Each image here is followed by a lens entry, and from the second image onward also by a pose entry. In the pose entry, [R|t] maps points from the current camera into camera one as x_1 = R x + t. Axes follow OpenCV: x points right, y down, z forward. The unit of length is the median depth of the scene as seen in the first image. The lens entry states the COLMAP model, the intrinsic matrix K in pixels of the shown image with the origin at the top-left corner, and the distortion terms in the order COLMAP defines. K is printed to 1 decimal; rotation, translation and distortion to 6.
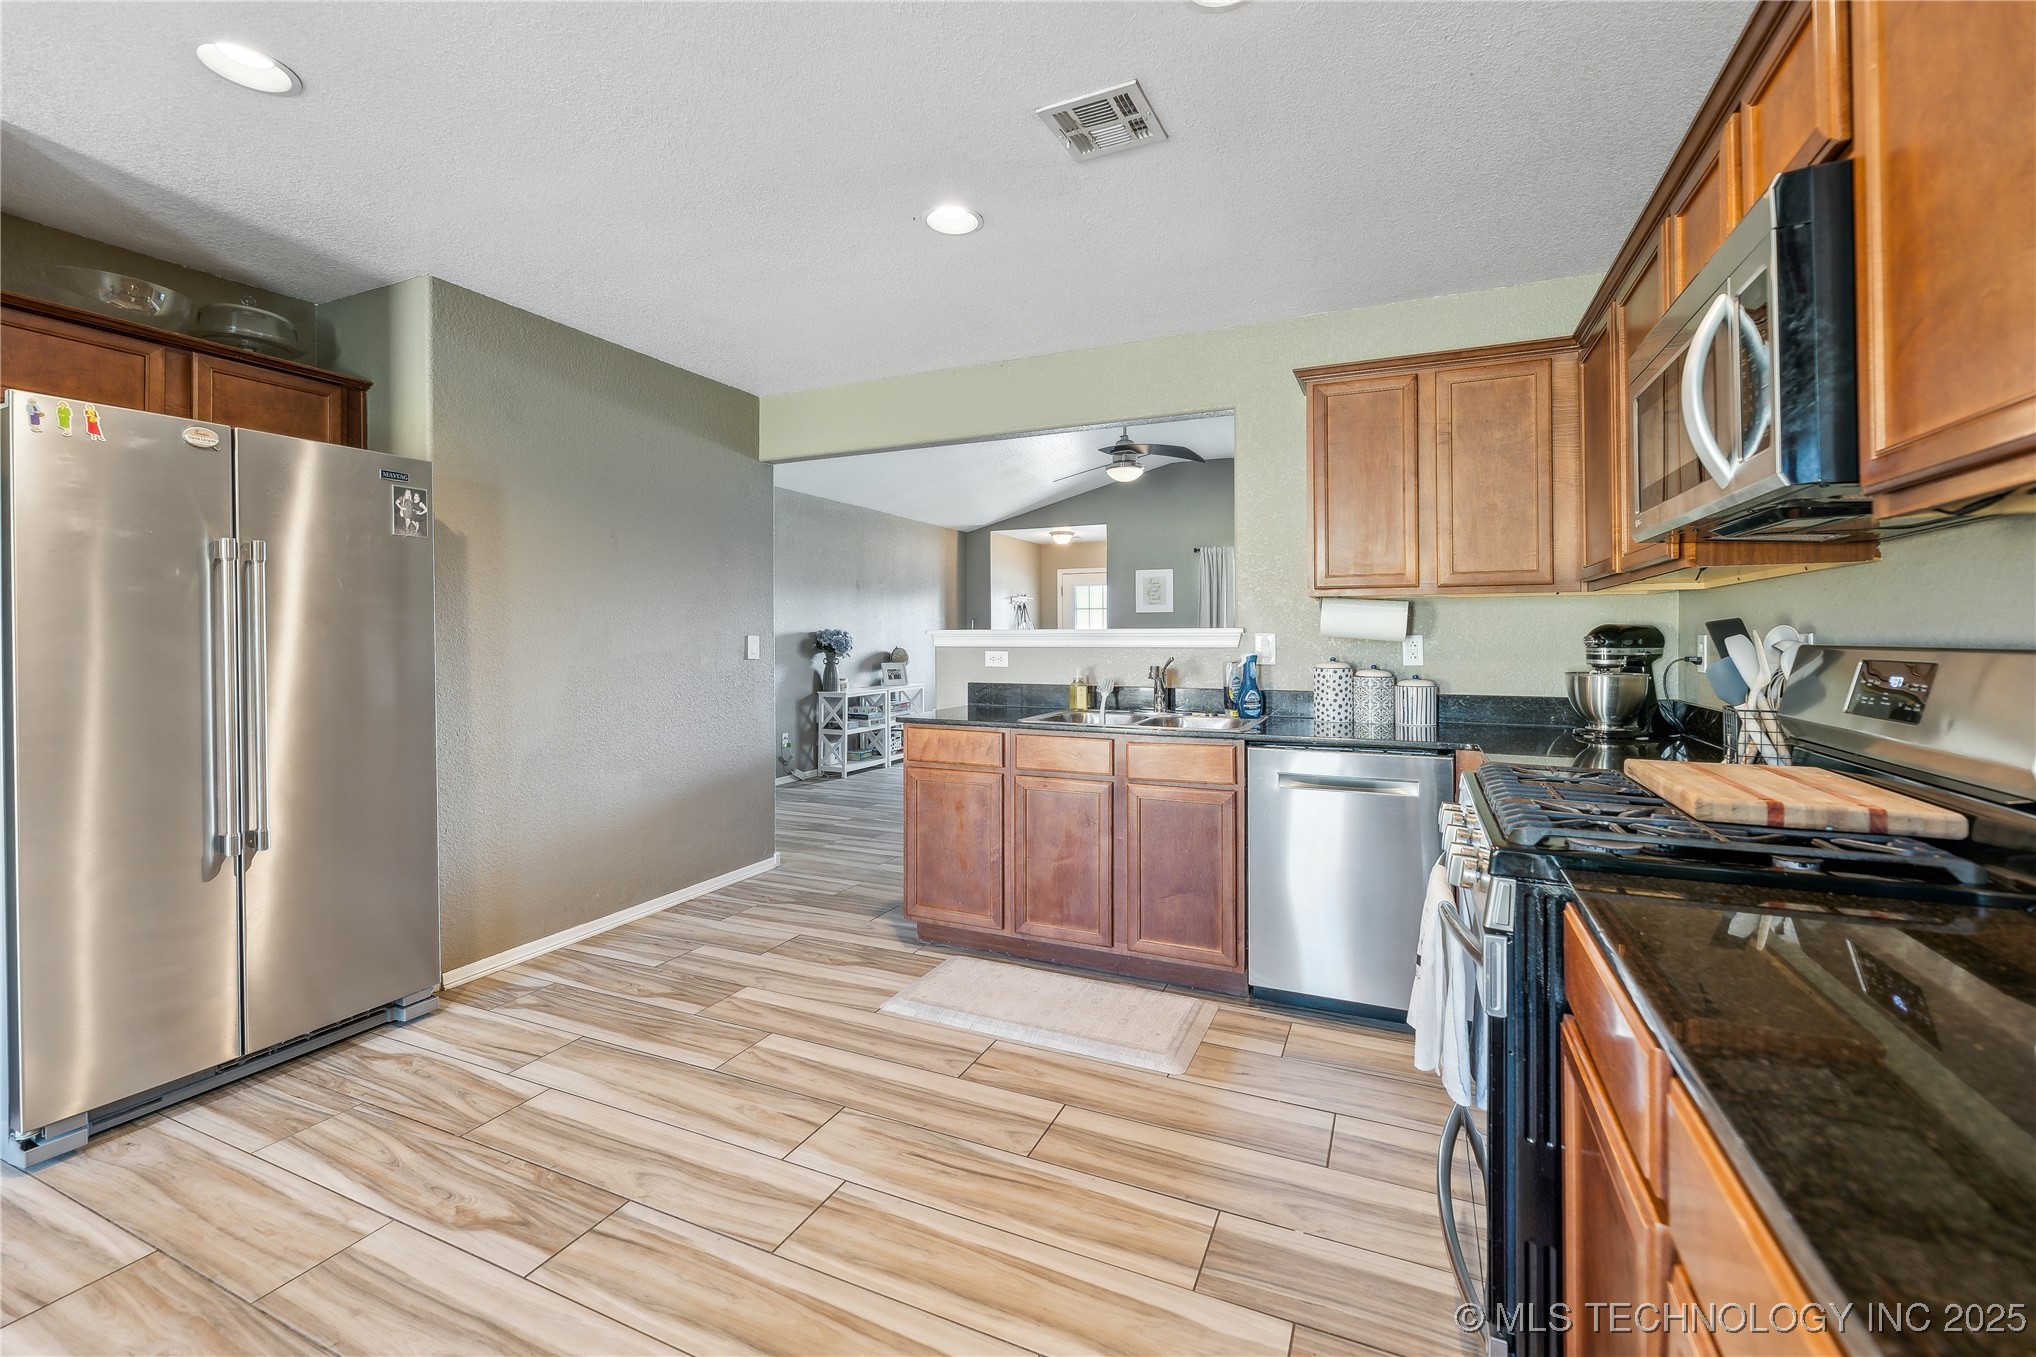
lens RADIAL K [[853.6, 0, 1015.8], [0, 853.6, 629.7], [0, 0, 1]] dist [0.001006, -0.000197]
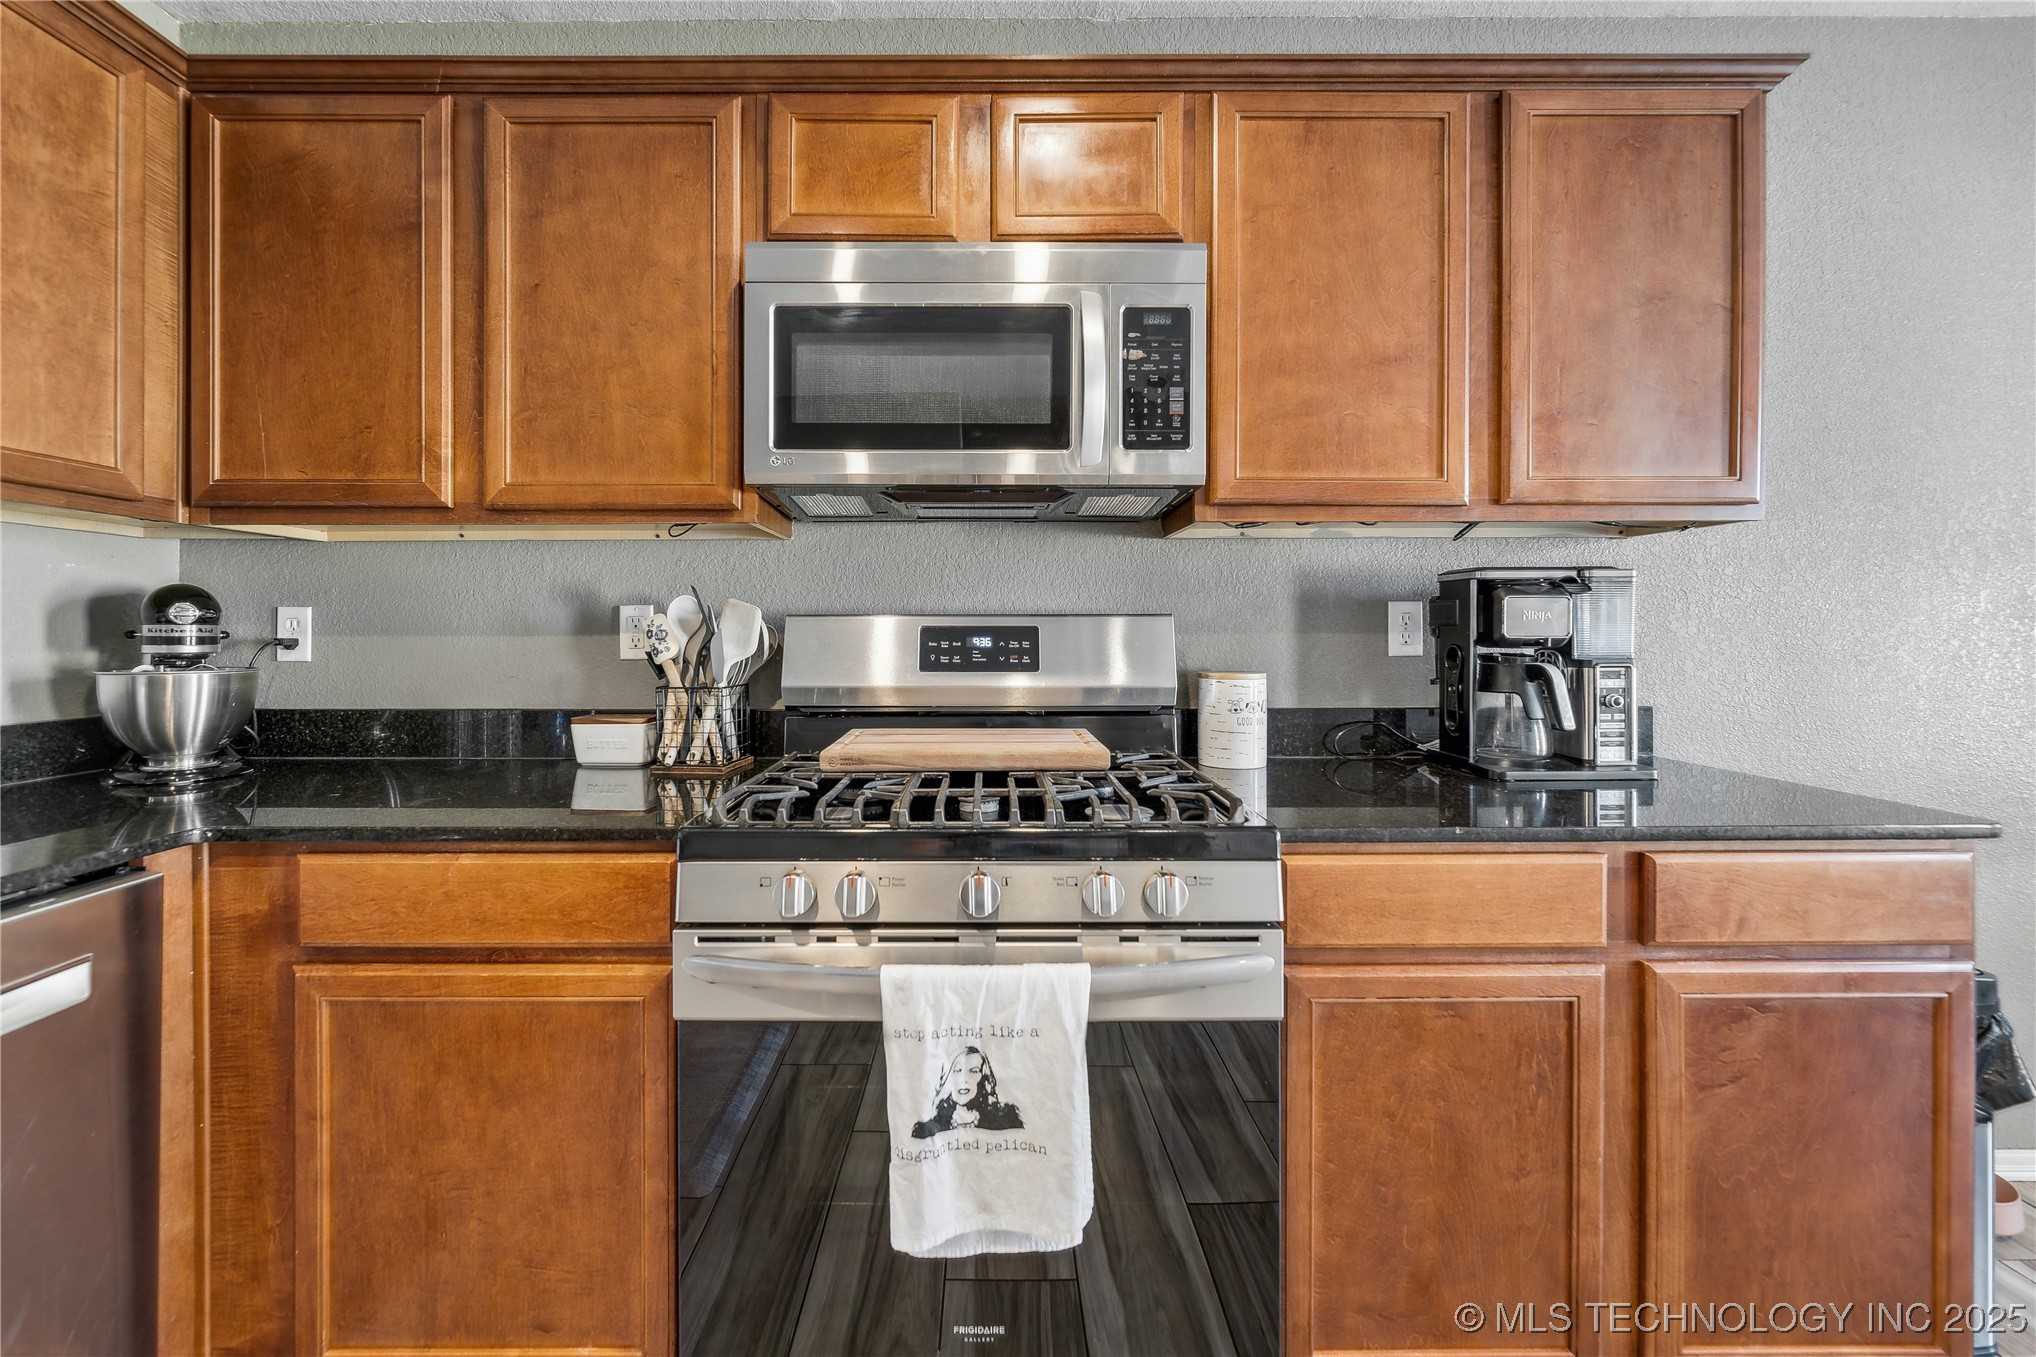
lens RADIAL K [[853.6, 0, 1015.8], [0, 853.6, 629.7], [0, 0, 1]] dist [0.001006, -0.000197]
pose [[-0.410782, 0.002996, 0.911729, -0.063447], [-0.005405, 0.999969, -0.005722, 0.024620], [-0.911718, -0.007279, -0.410753, 0.732968]]
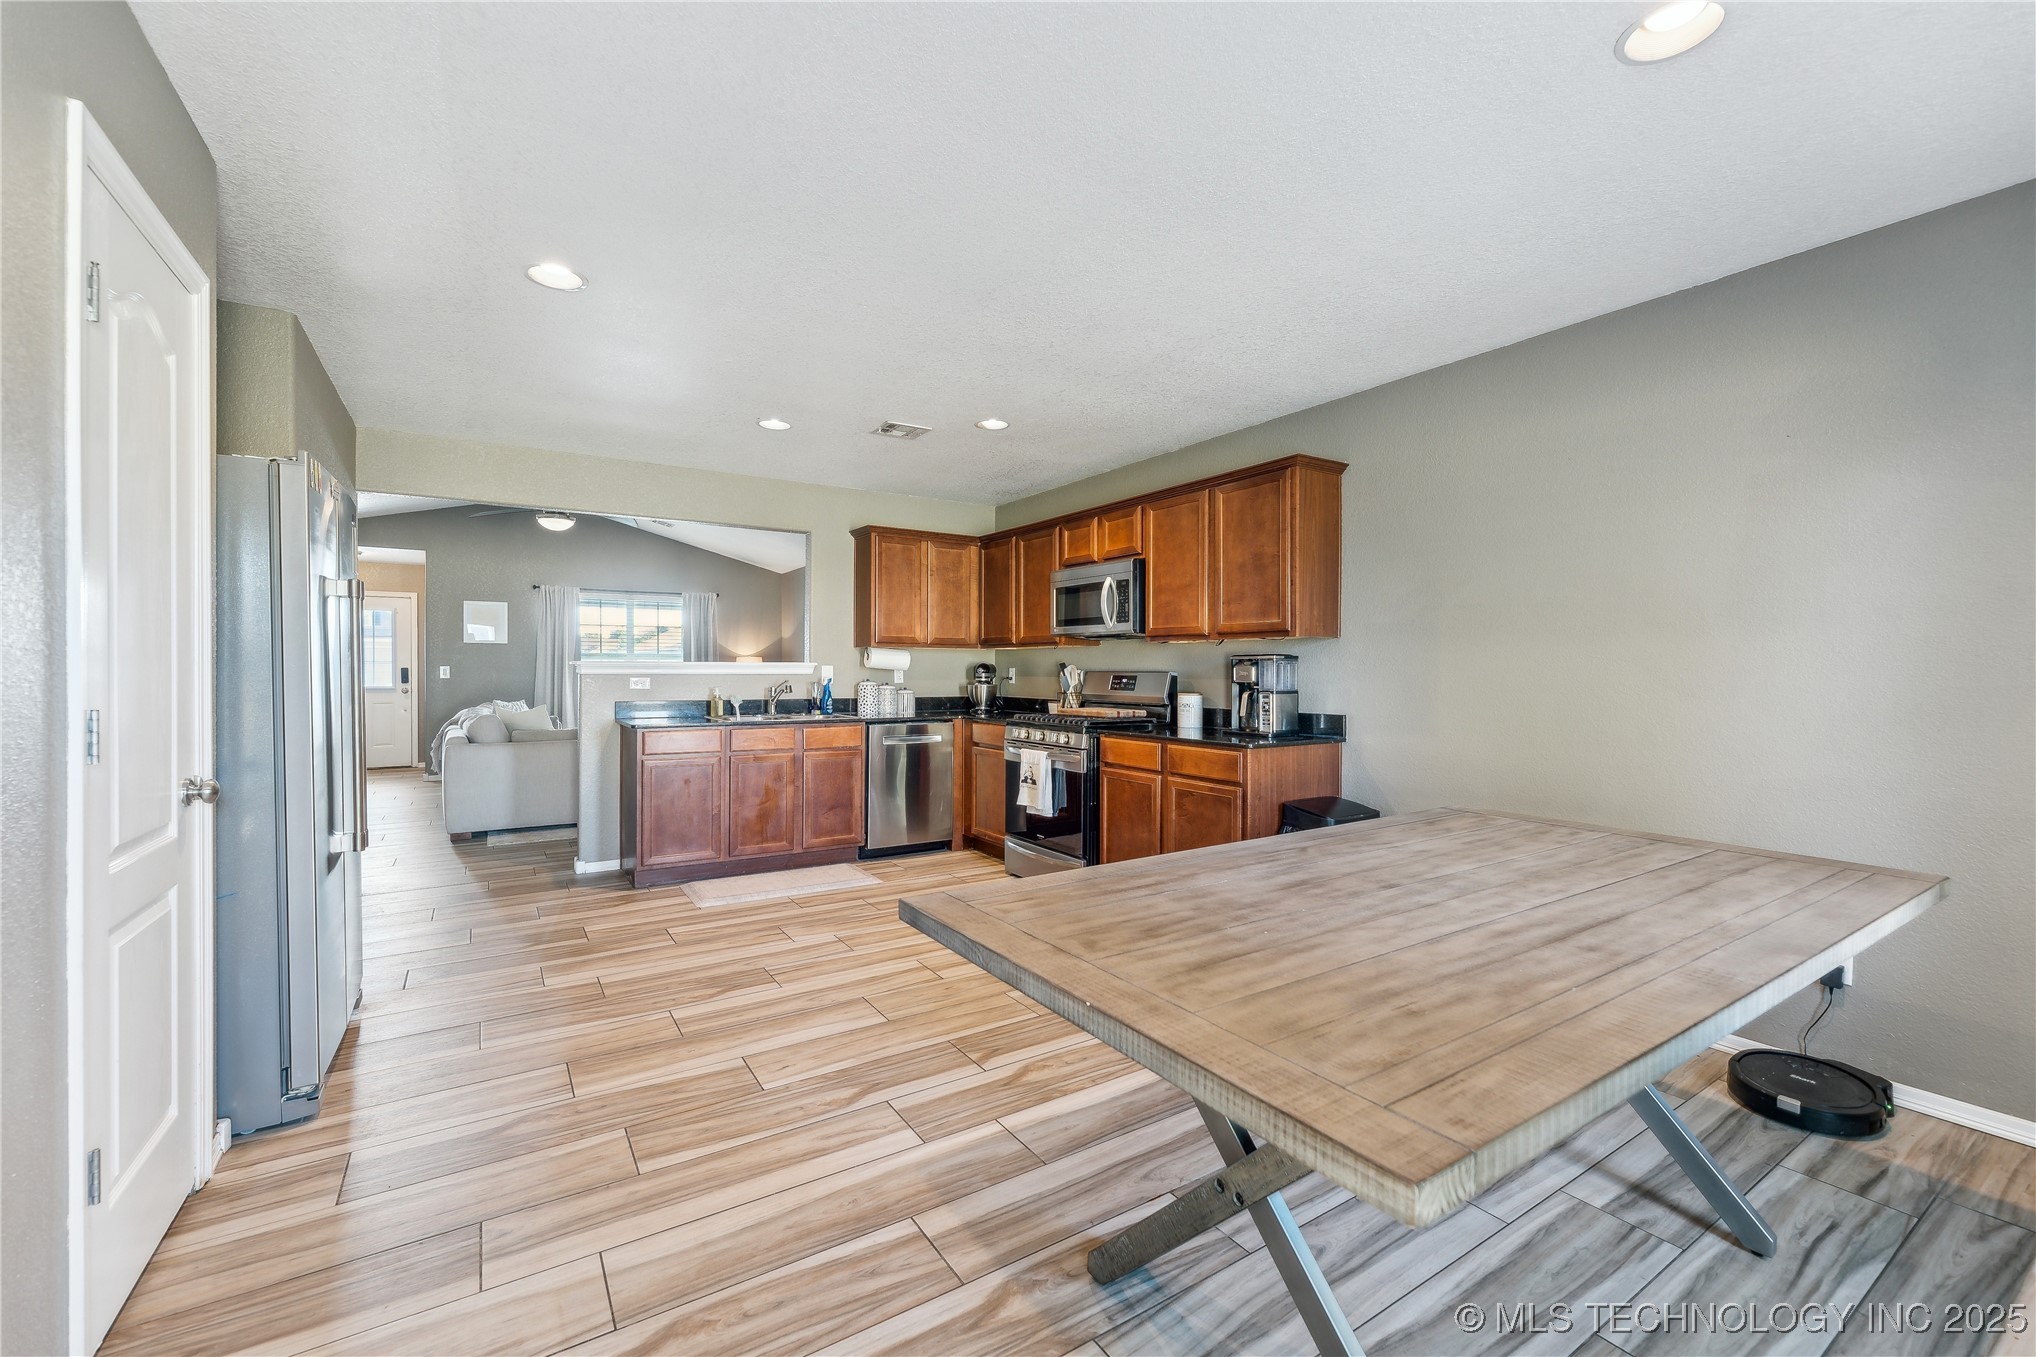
lens RADIAL K [[842.0, 0, 1018.0], [0, 842.0, 678.5], [0, 0, 1]] dist [0.000278, -0.000009]
pose [[0.546053, -0.005780, 0.837730, -1.168617], [-0.011714, 0.999826, 0.014533, 0.000976], [-0.837668, -0.017749, 0.545891, -0.320150]]
